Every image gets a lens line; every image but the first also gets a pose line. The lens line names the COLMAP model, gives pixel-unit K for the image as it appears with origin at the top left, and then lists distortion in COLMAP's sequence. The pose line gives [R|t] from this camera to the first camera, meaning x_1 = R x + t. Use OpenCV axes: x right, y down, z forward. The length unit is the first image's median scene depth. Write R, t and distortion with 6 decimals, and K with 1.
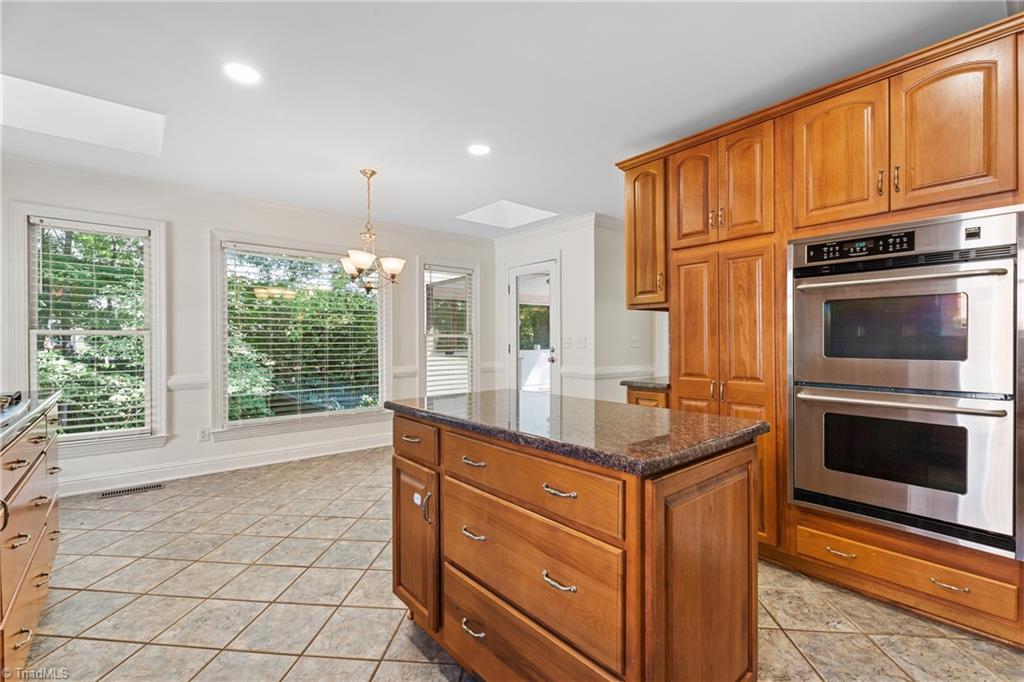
lens RADIAL K [[457.6, 0, 511.8], [0, 457.6, 341.5], [0, 0, 1]] dist [0.004373, -0.001049]
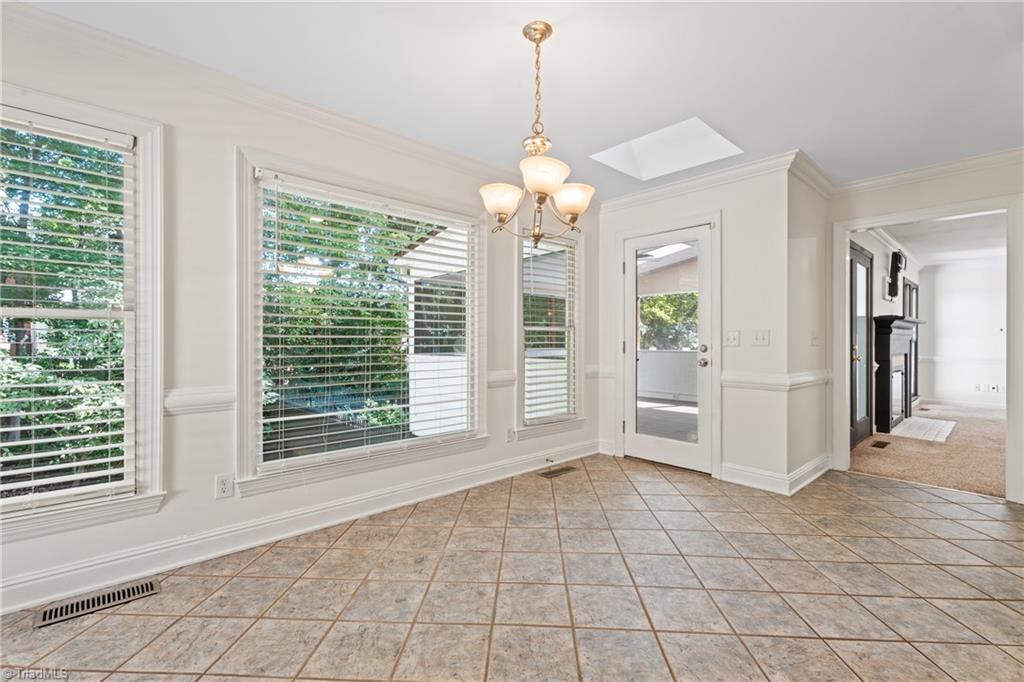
lens RADIAL K [[457.6, 0, 512.7], [0, 457.6, 340.0], [0, 0, 1]] dist [0.004373, -0.001049]
pose [[0.999198, 0.003603, 0.039871, -0.298867], [-0.003435, 0.999985, -0.004286, 0.011132], [-0.039885, 0.004145, 0.999196, 0.359526]]
